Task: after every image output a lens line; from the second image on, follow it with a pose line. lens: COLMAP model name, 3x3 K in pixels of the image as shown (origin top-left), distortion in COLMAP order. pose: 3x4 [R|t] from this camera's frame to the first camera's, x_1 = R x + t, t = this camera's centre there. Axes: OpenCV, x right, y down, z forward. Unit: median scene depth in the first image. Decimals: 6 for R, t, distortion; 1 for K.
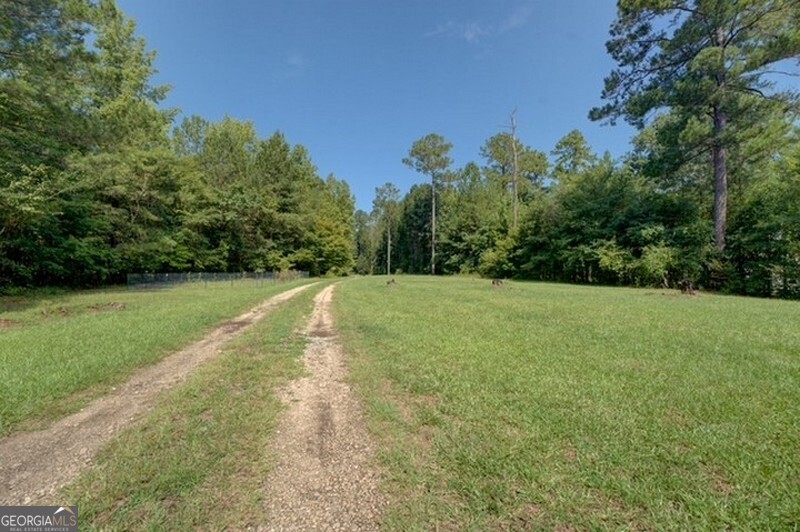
lens RADIAL K [[326.7, 0, 400.8], [0, 326.7, 260.8], [0, 0, 1]] dist [-0.033885, -0.000230]
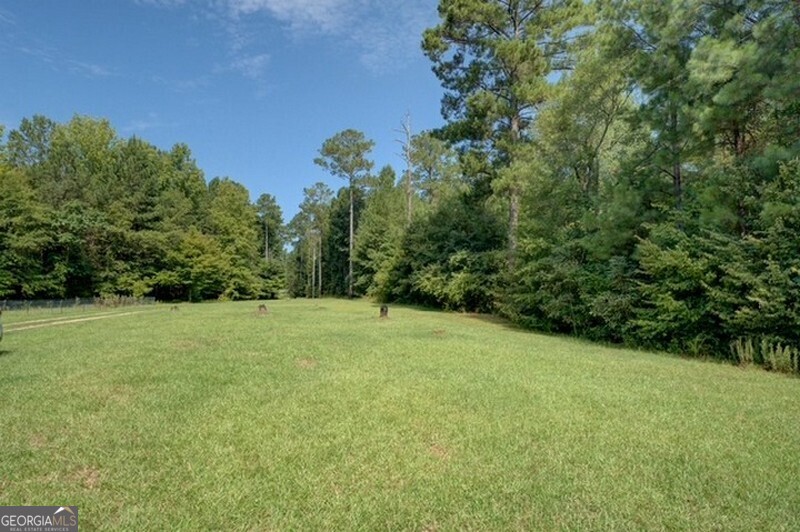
lens RADIAL K [[451.1, 0, 399.5], [0, 451.1, 272.3], [0, 0, 1]] dist [0.001773, 0.000056]
pose [[0.999418, -0.003335, 0.033940, 0.297310], [0.003761, 0.999915, -0.012474, -0.014683], [-0.033896, 0.012594, 0.999346, -0.250761]]
